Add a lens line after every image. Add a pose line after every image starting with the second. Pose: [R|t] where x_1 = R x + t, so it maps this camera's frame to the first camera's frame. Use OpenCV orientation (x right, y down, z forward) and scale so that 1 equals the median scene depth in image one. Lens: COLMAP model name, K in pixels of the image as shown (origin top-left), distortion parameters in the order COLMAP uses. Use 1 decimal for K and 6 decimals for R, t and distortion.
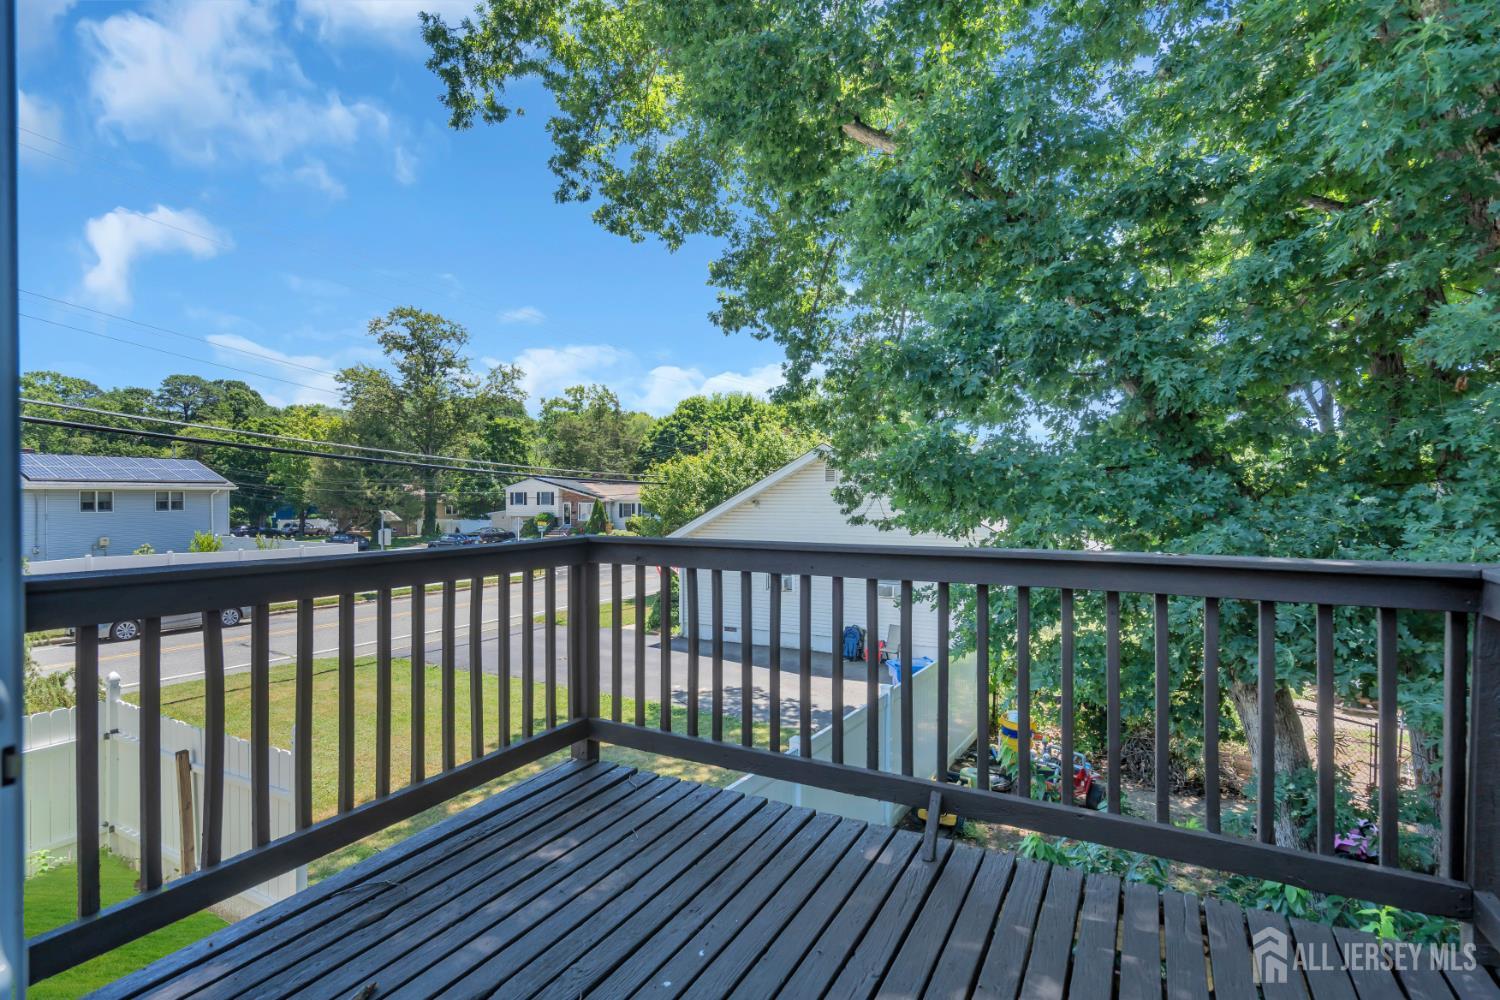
lens RADIAL K [[682.8, 0, 746.3], [0, 682.8, 498.0], [0, 0, 1]] dist [0.001109, 0.000615]
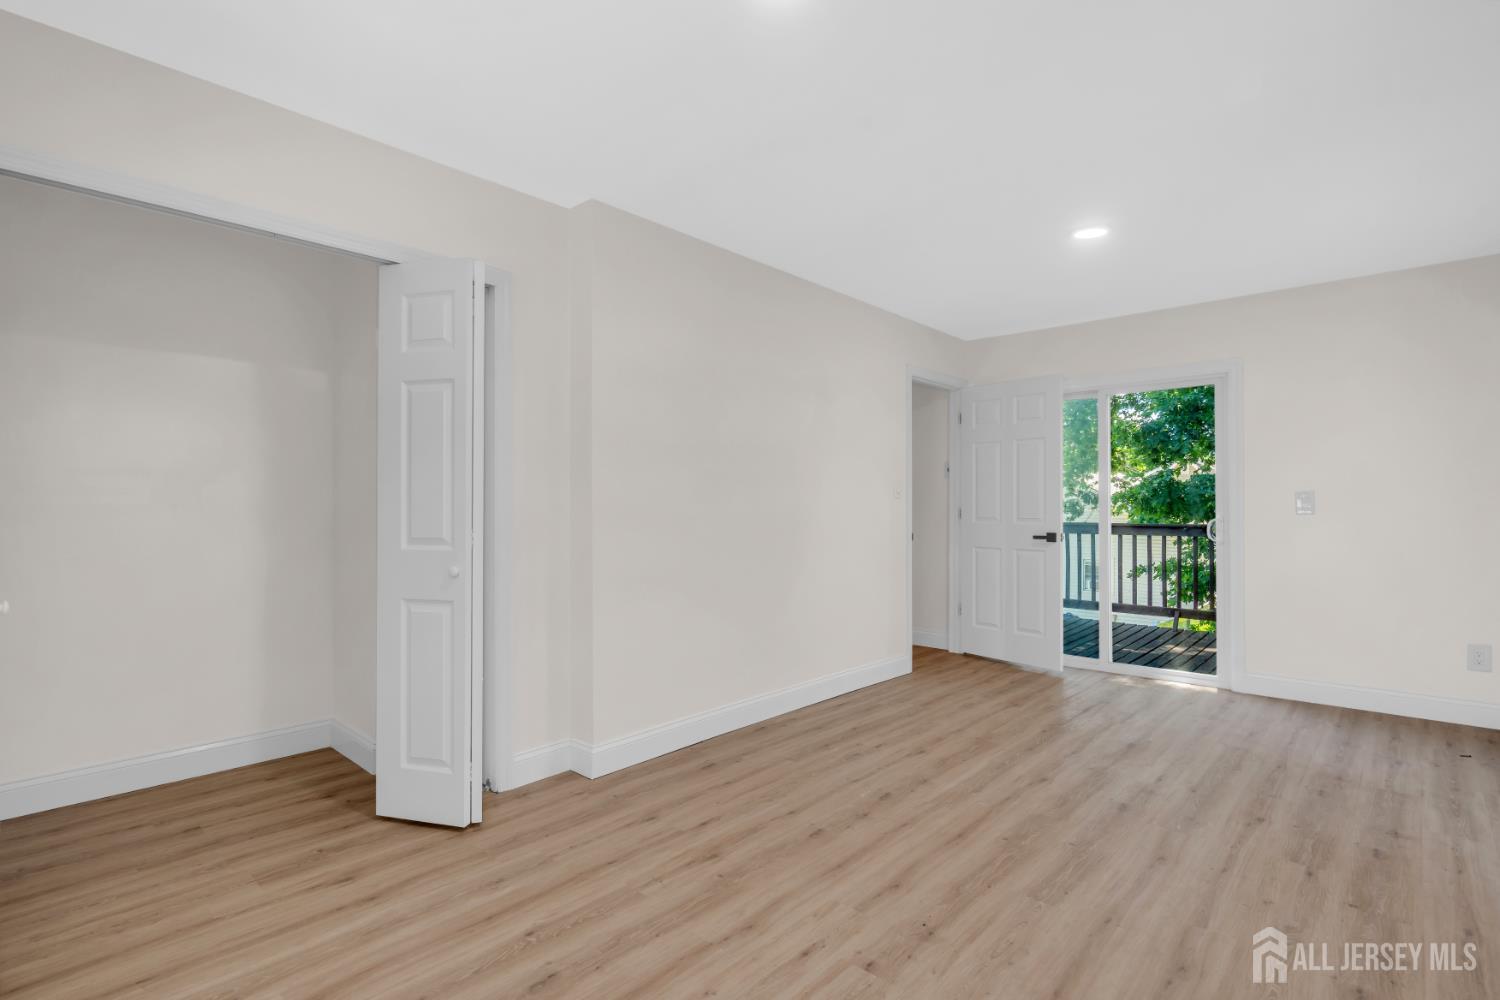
lens RADIAL K [[682.8, 0, 746.3], [0, 682.8, 498.0], [0, 0, 1]] dist [0.001109, 0.000615]
pose [[0.971579, 0.008615, -0.236558, -0.260959], [-0.011384, 0.999882, -0.010341, 0.000443], [0.236441, 0.012740, 0.971562, -0.733845]]
